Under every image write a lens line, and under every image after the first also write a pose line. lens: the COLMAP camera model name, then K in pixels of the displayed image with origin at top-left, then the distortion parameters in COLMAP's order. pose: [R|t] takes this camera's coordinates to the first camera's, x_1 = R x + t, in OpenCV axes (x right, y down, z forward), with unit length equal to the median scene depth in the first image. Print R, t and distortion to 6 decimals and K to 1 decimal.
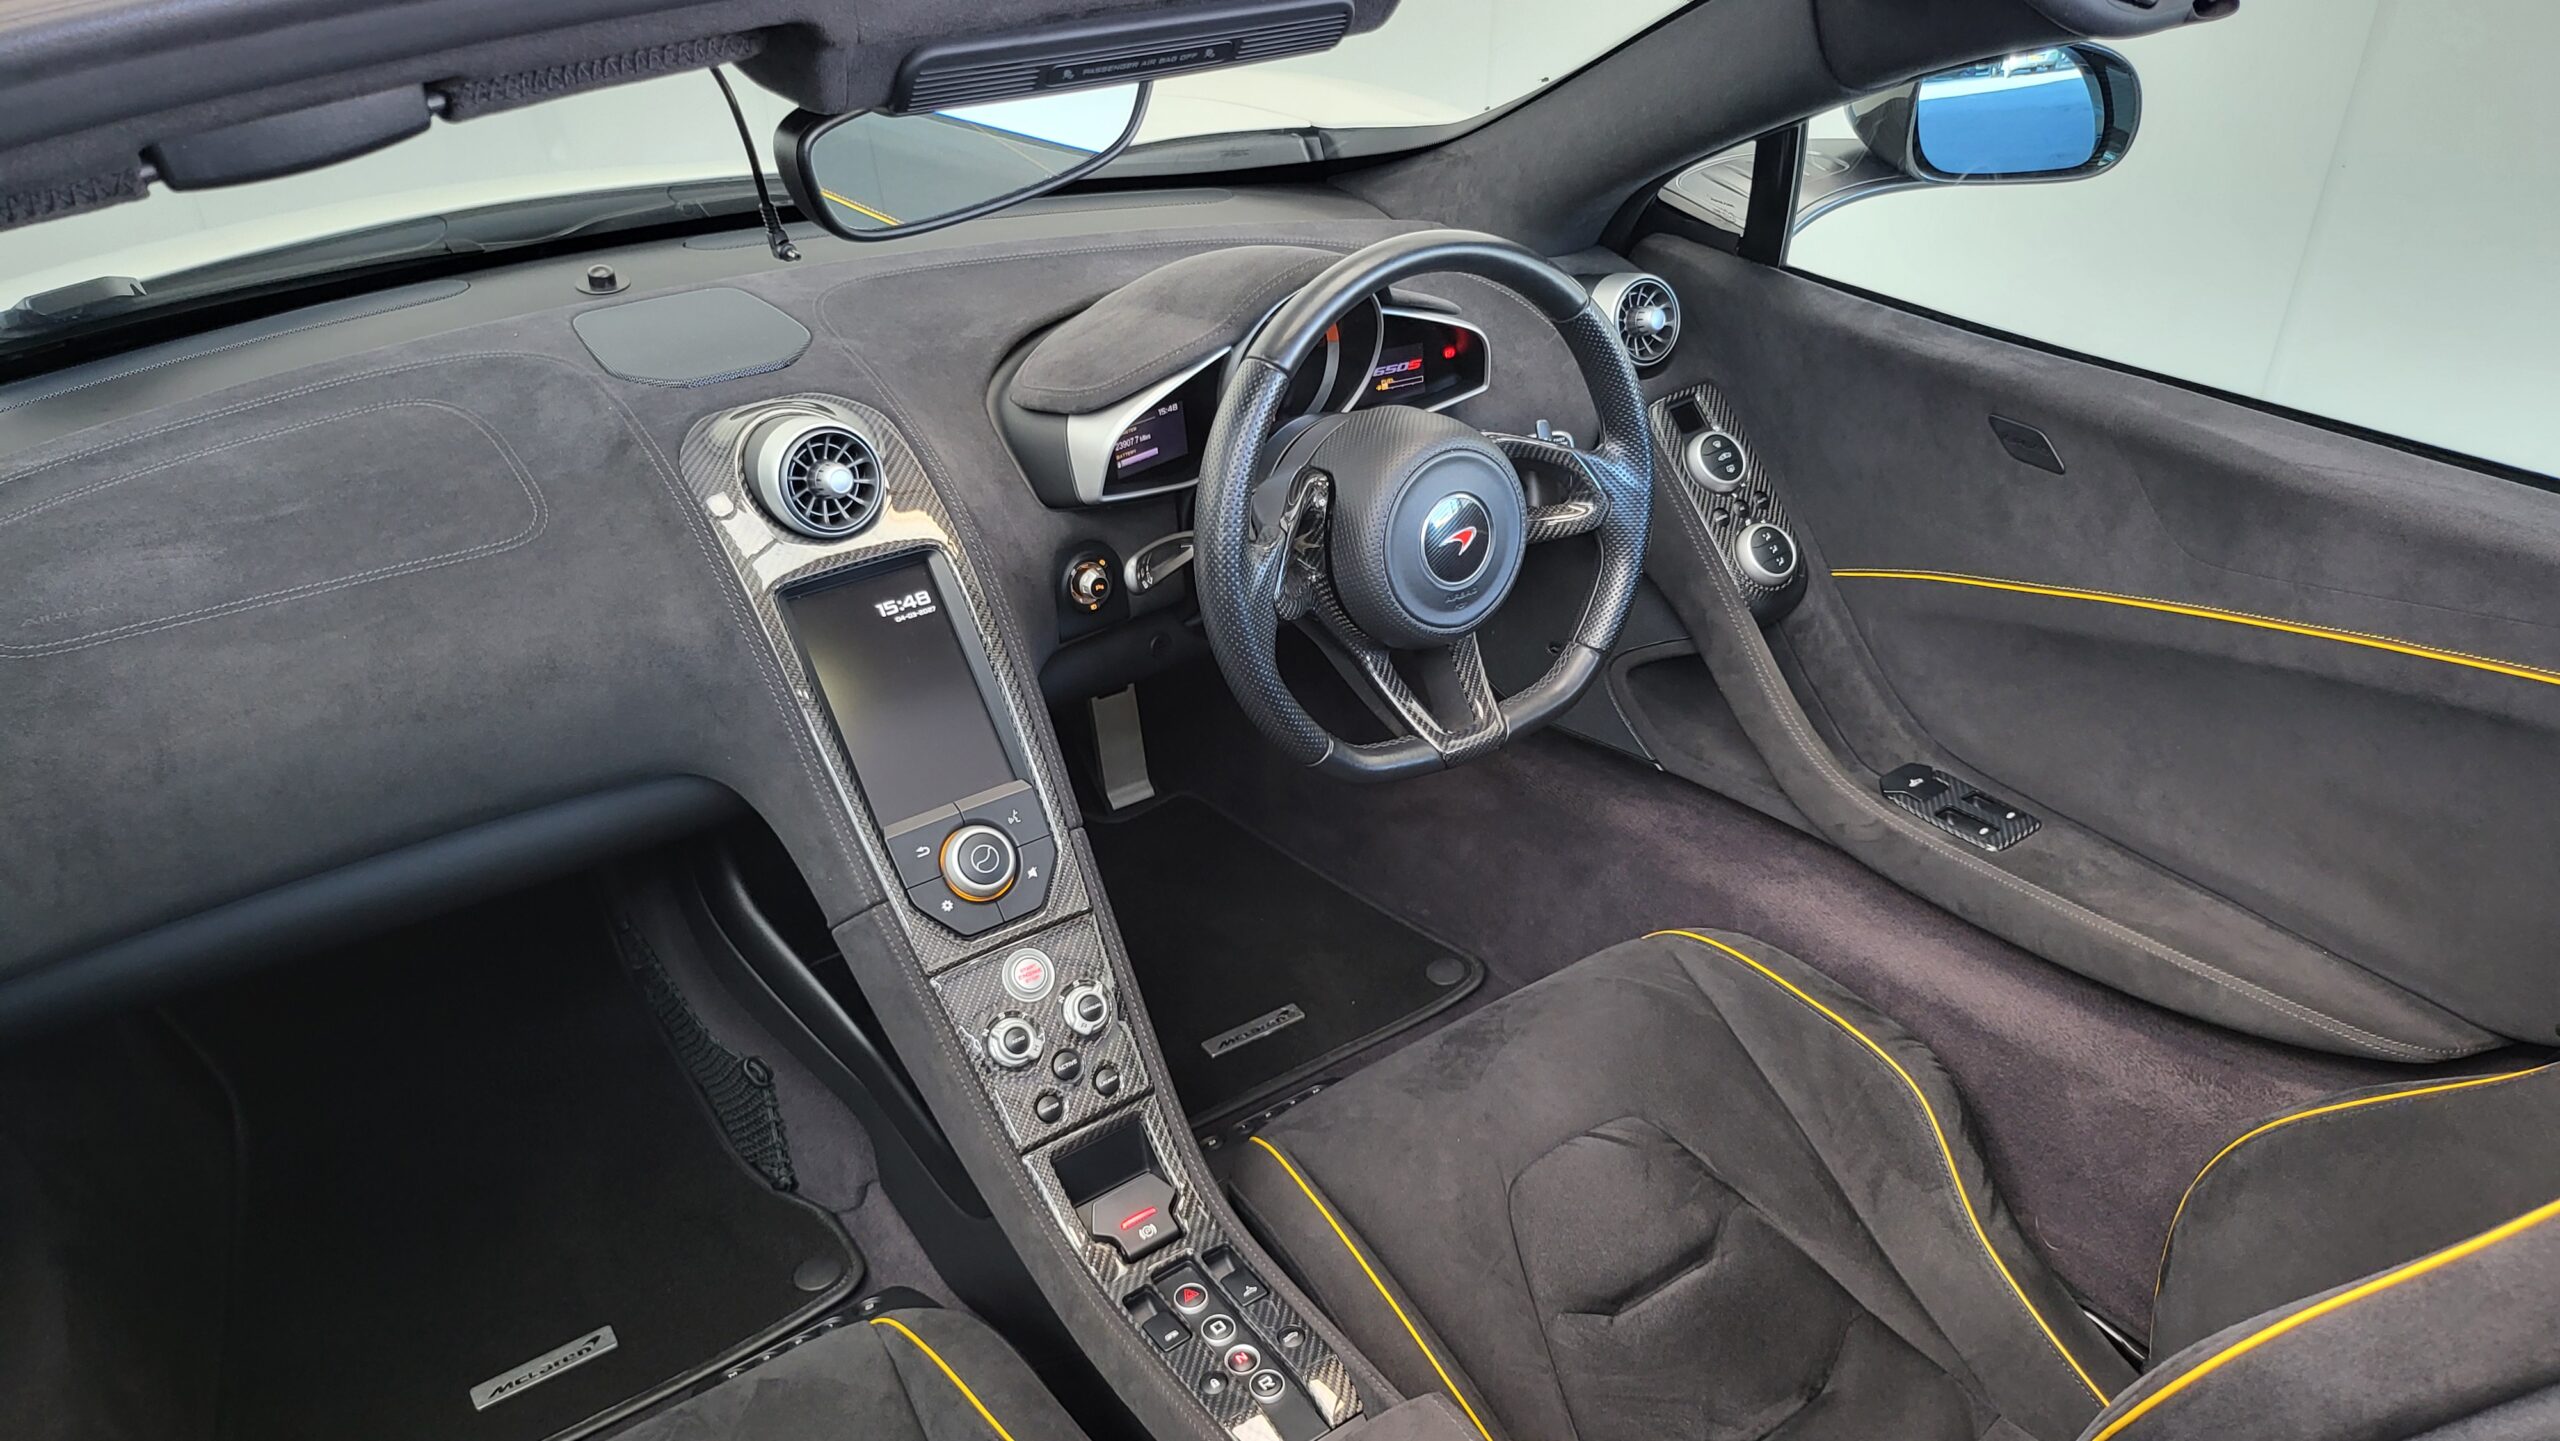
lens RADIAL K [[1818.4, 0, 1274.5], [0, 1818.4, 717.4], [0, 0, 1]] dist [0.024203, -0.006816]
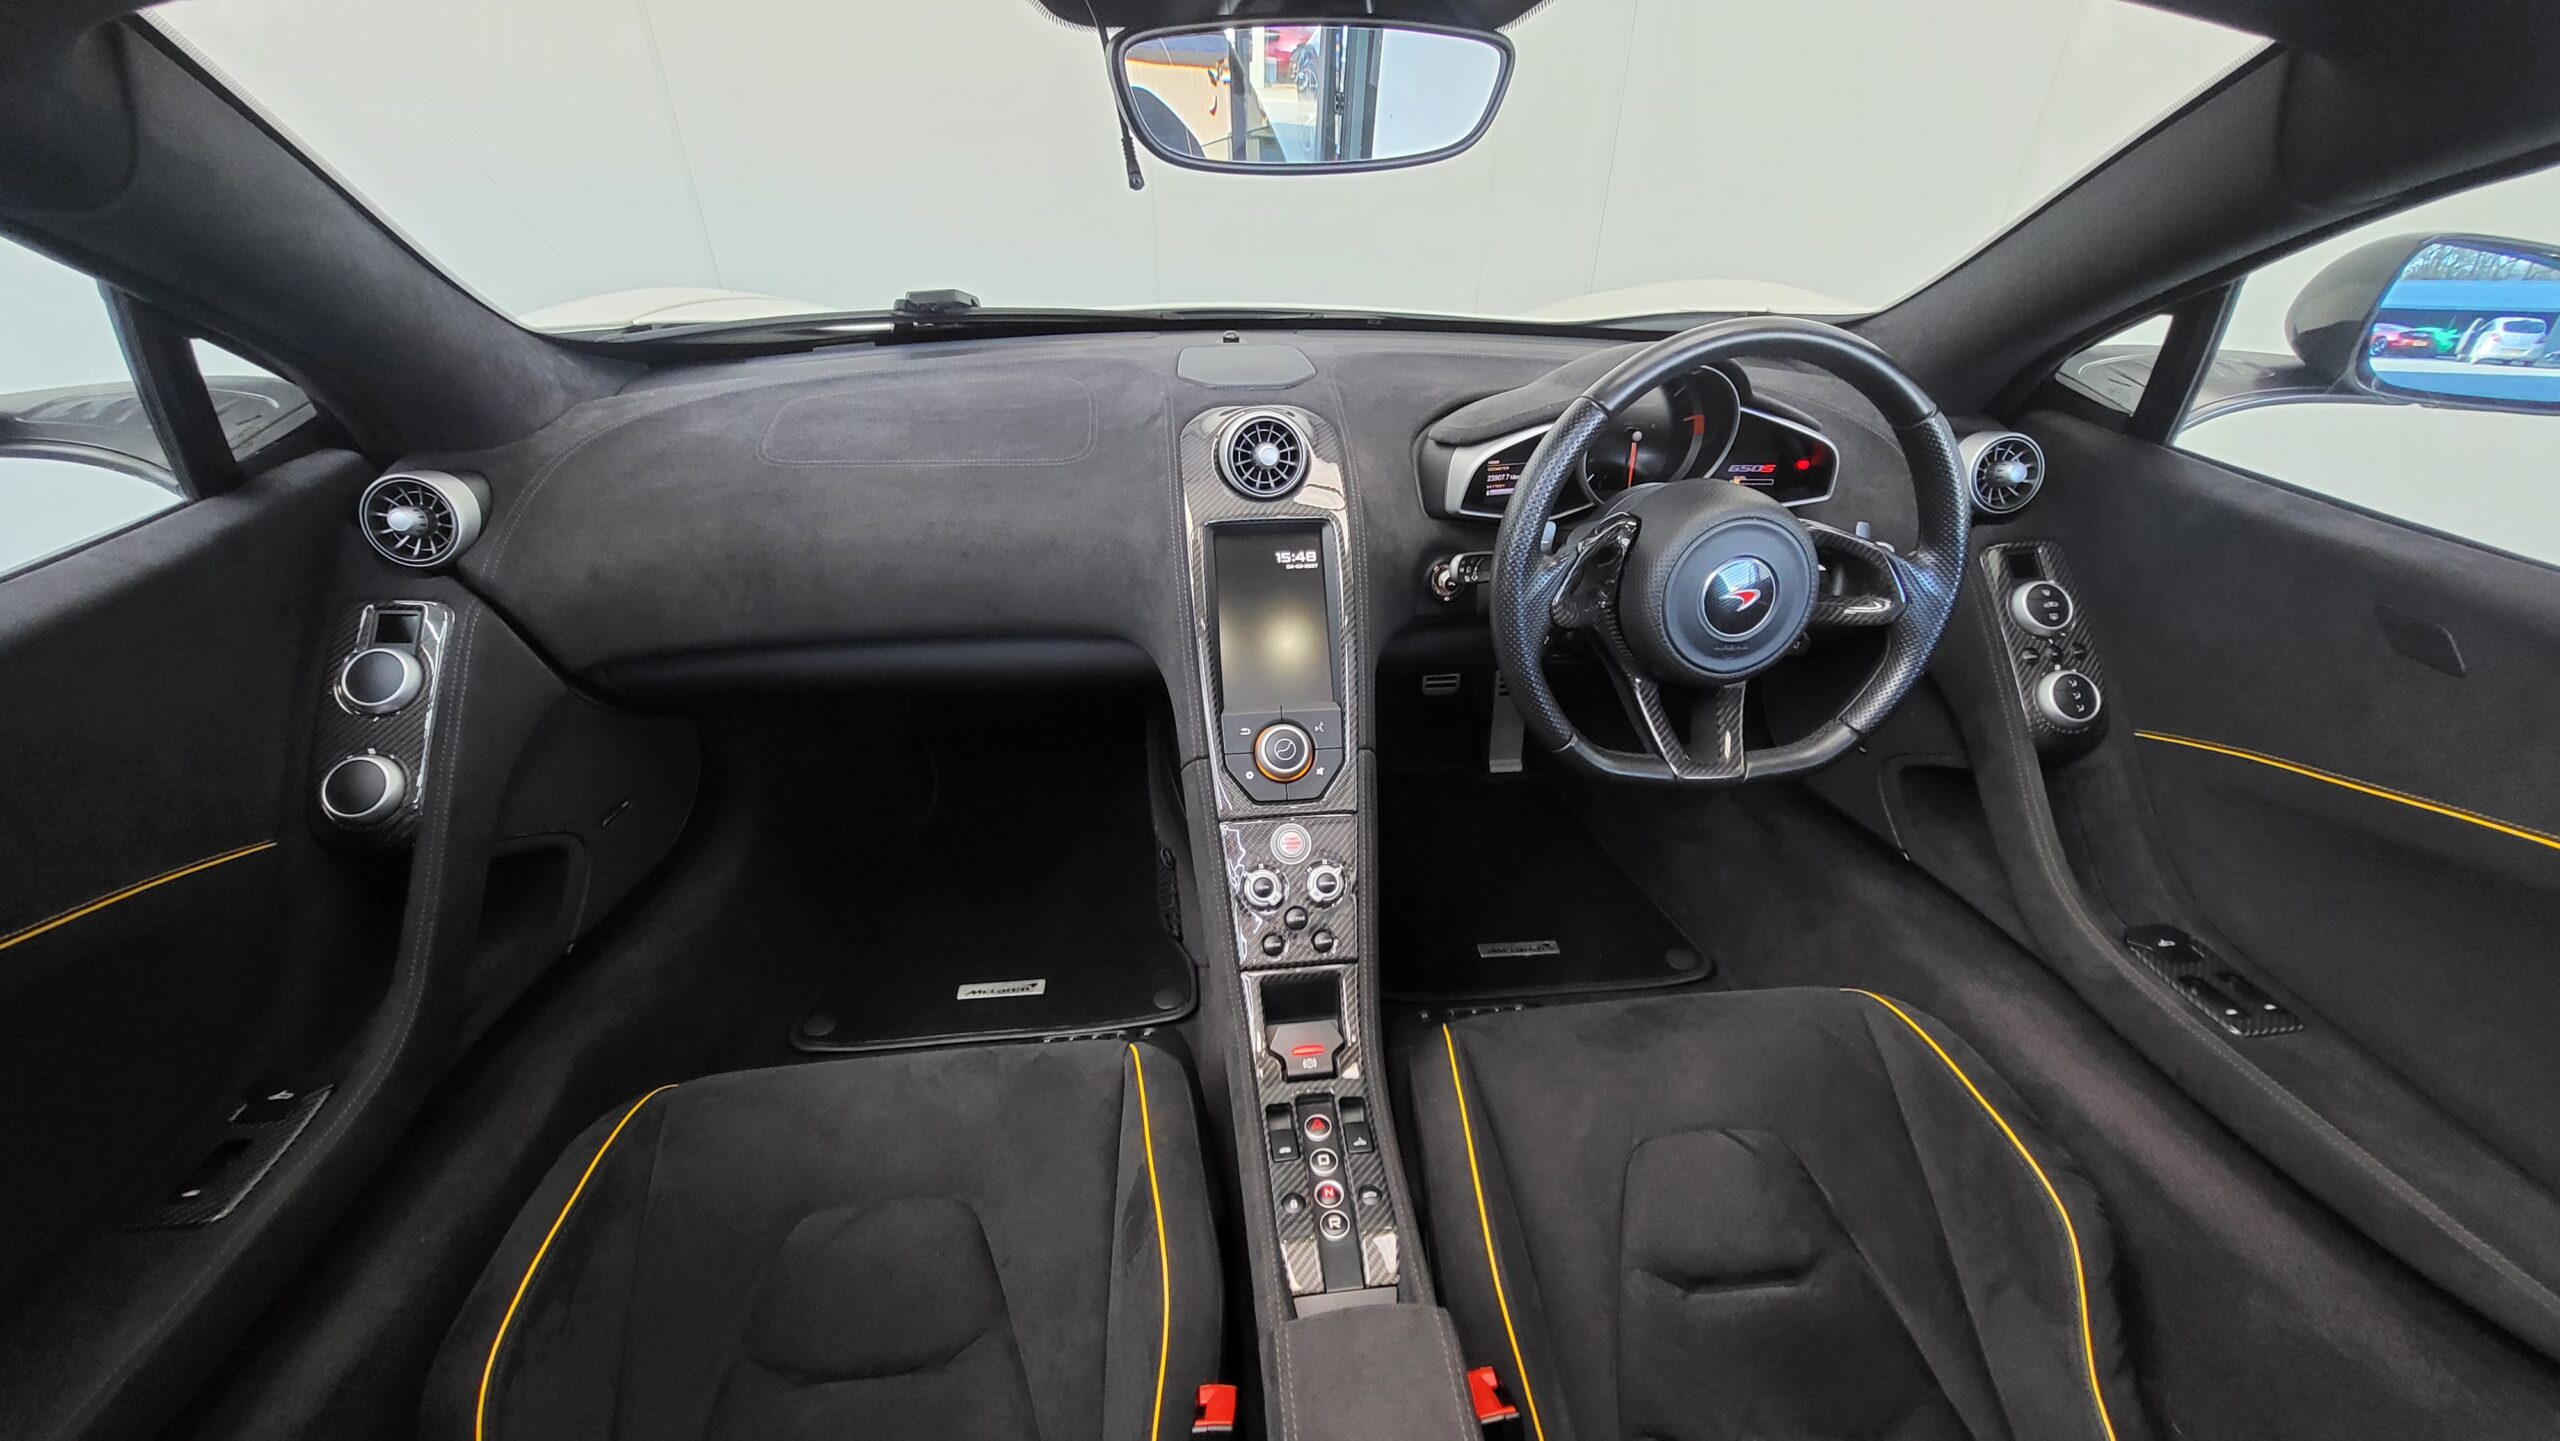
lens RADIAL K [[1004.8, 0, 1282.2], [0, 1004.8, 731.3], [0, 0, 1]] dist [-0.008868, 0.000433]
pose [[0.876453, 0.265726, -0.401521, 0.115361], [-0.262368, 0.962811, 0.064481, 0.016121], [0.403723, 0.048832, 0.913577, 0.293995]]
